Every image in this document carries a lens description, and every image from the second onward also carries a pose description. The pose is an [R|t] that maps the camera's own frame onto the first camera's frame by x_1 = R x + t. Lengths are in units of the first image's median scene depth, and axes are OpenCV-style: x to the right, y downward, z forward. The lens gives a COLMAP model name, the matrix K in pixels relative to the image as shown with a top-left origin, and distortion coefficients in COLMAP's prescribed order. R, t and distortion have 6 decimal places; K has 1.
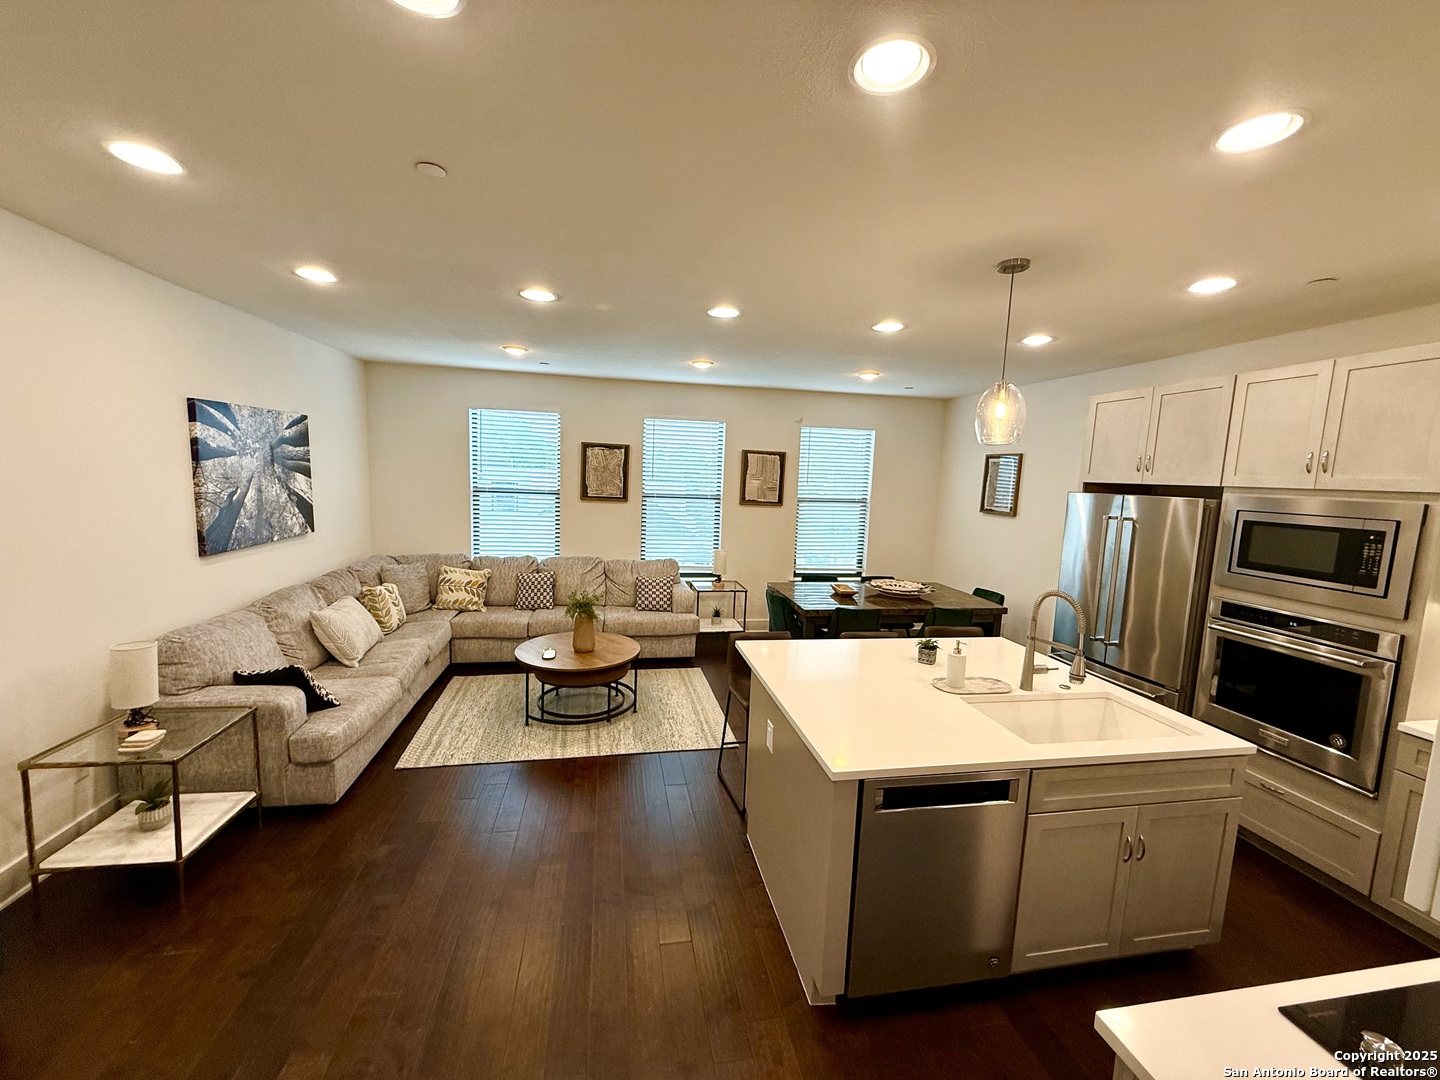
lens RADIAL K [[570.3, 0, 715.7], [0, 570.3, 539.6], [0, 0, 1]] dist [0.000347, 0.000050]
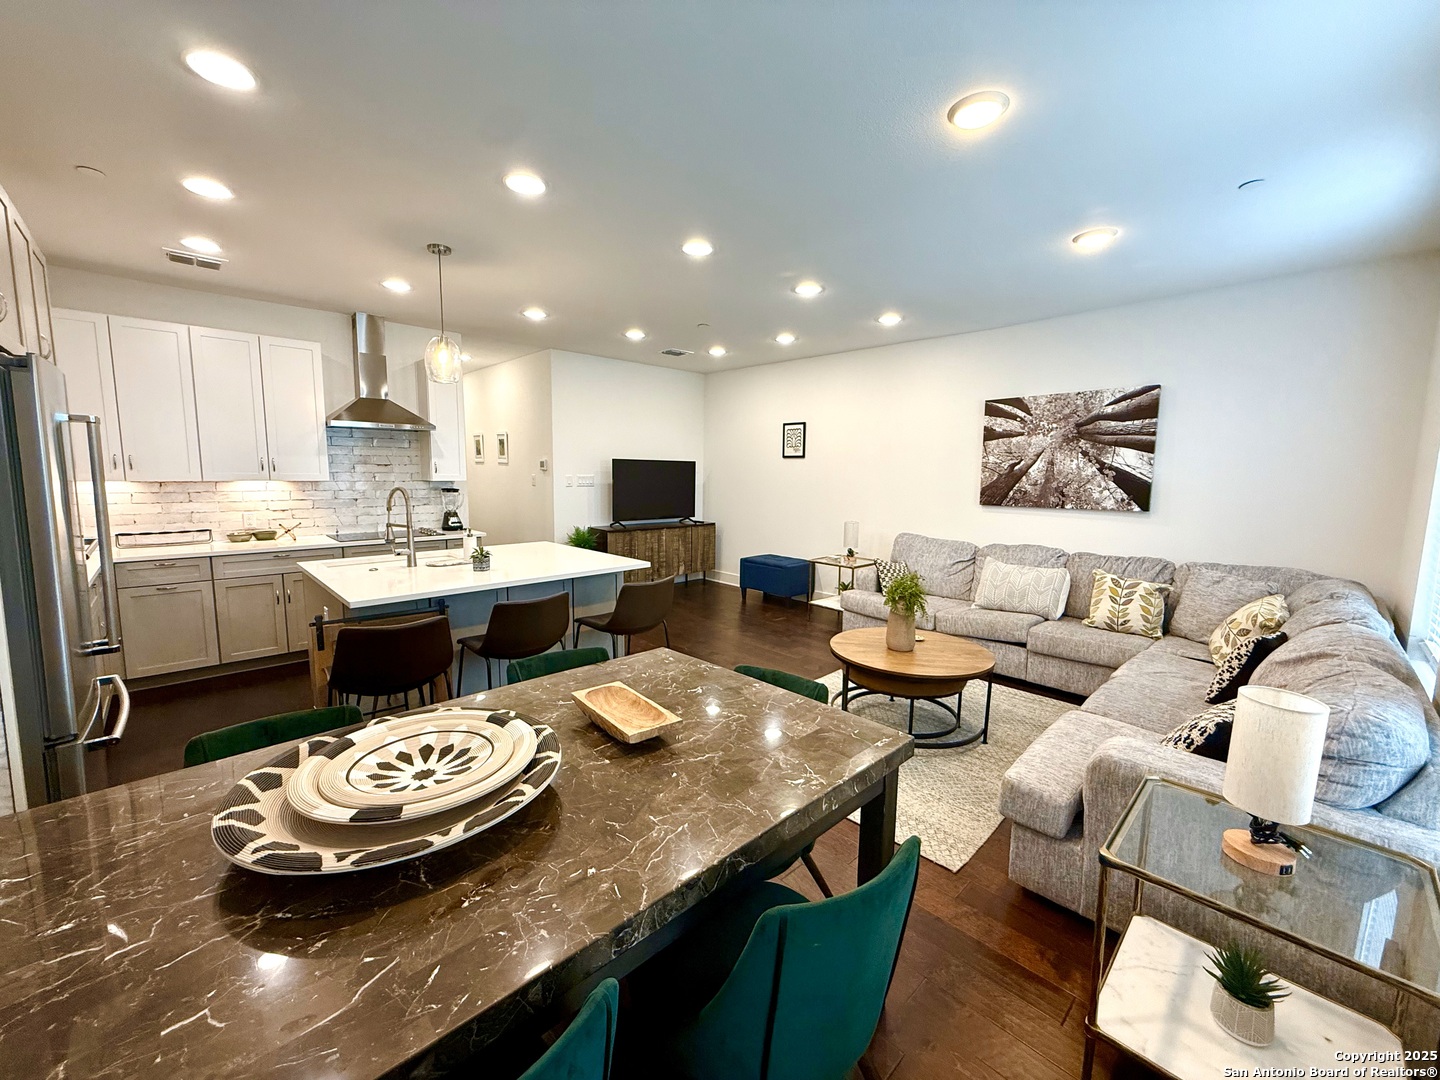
lens RADIAL K [[570.3, 0, 720.5], [0, 570.3, 537.2], [0, 0, 1]] dist [0.000347, 0.000050]
pose [[-0.832878, 0.015302, -0.553246, 0.468281], [-0.107751, 0.976007, 0.189208, -0.089452], [0.542867, 0.217200, -0.811246, 1.694860]]
